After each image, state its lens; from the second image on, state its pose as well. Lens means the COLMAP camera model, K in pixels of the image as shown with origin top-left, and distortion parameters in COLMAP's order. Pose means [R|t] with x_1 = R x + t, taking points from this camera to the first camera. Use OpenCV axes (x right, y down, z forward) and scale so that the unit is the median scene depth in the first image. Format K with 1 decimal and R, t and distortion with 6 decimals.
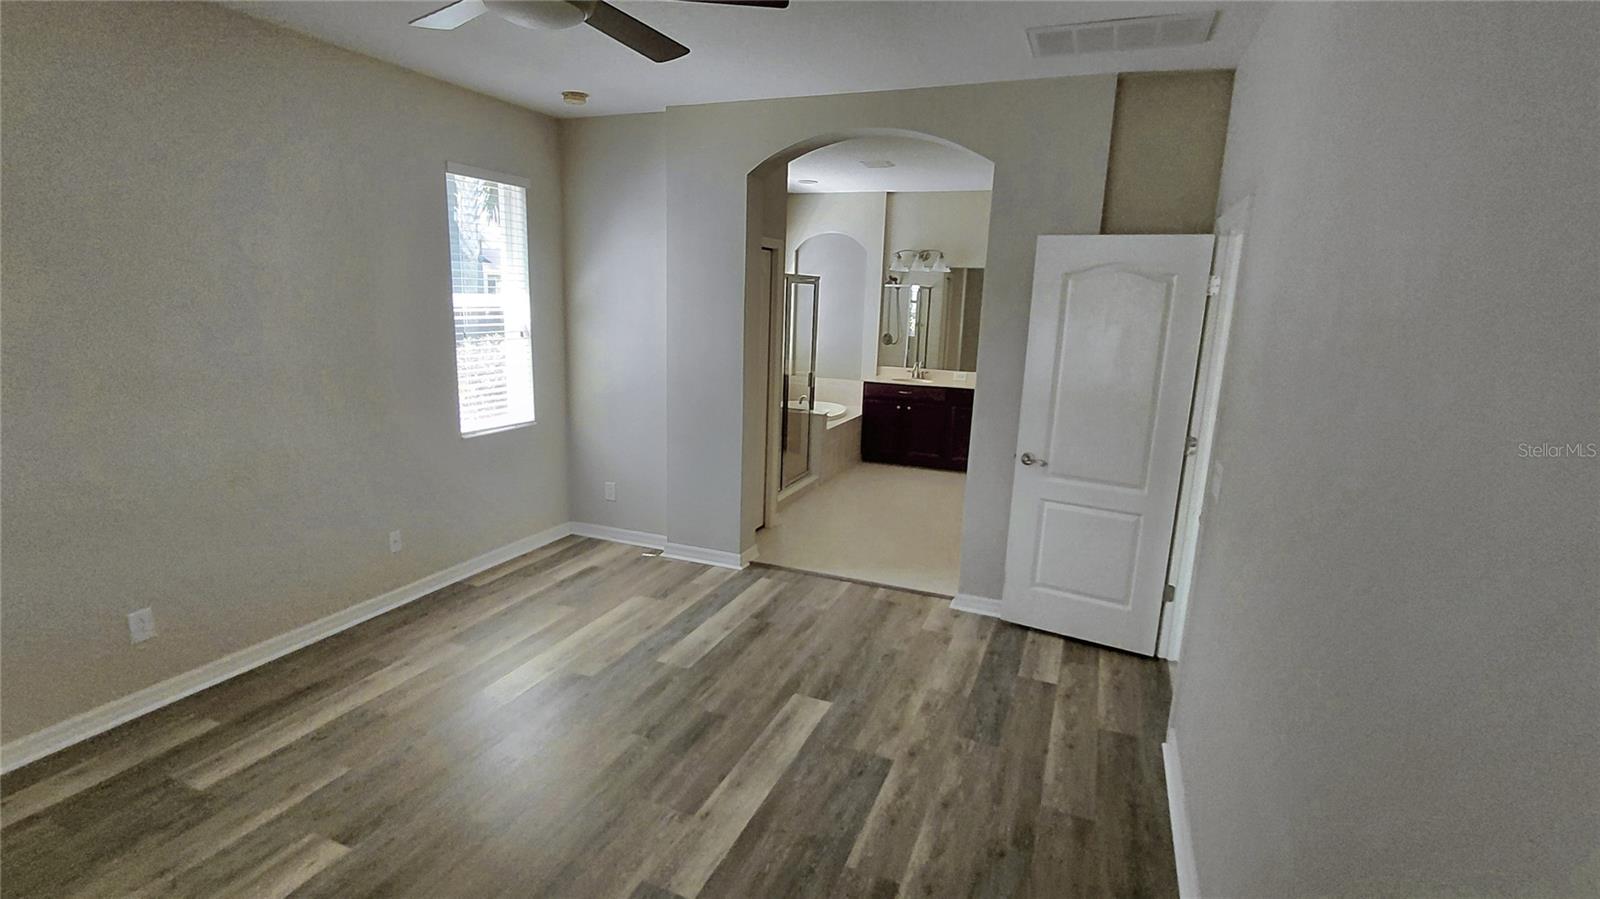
lens RADIAL K [[737.6, 0, 797.0], [0, 737.6, 452.4], [0, 0, 1]] dist [-0.011273, 0.001125]
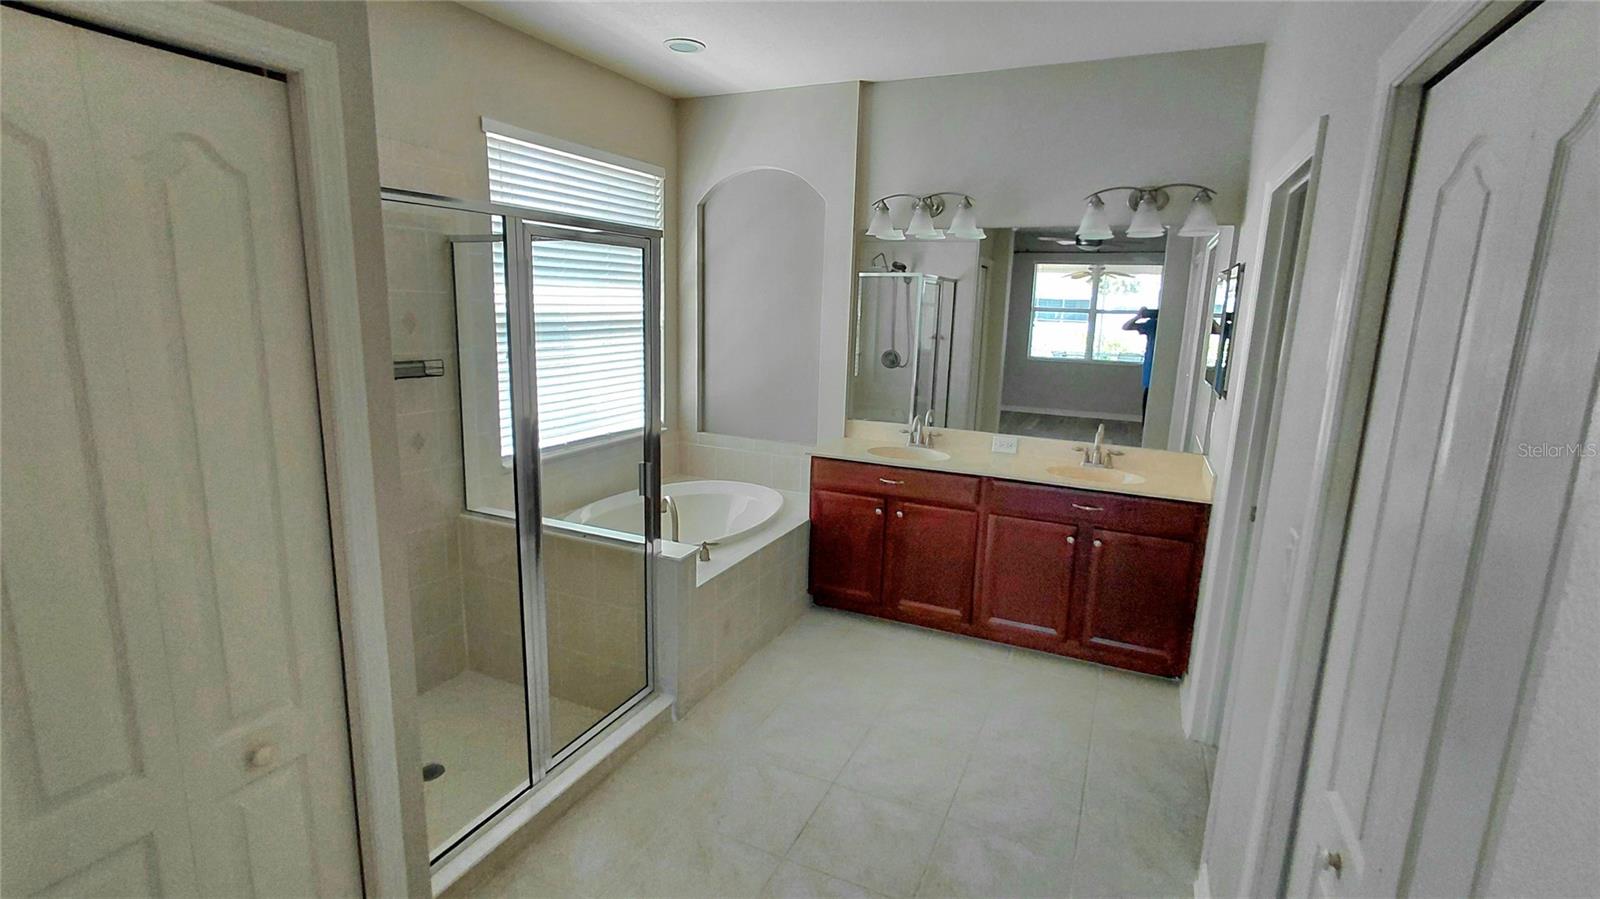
lens RADIAL K [[737.6, 0, 801.9], [0, 737.6, 444.5], [0, 0, 1]] dist [-0.011273, 0.001125]
pose [[0.999046, 0.002228, -0.043604, 0.103484], [-0.003113, 0.999791, -0.020229, -0.091269], [0.043550, 0.020346, 0.998844, 0.488979]]
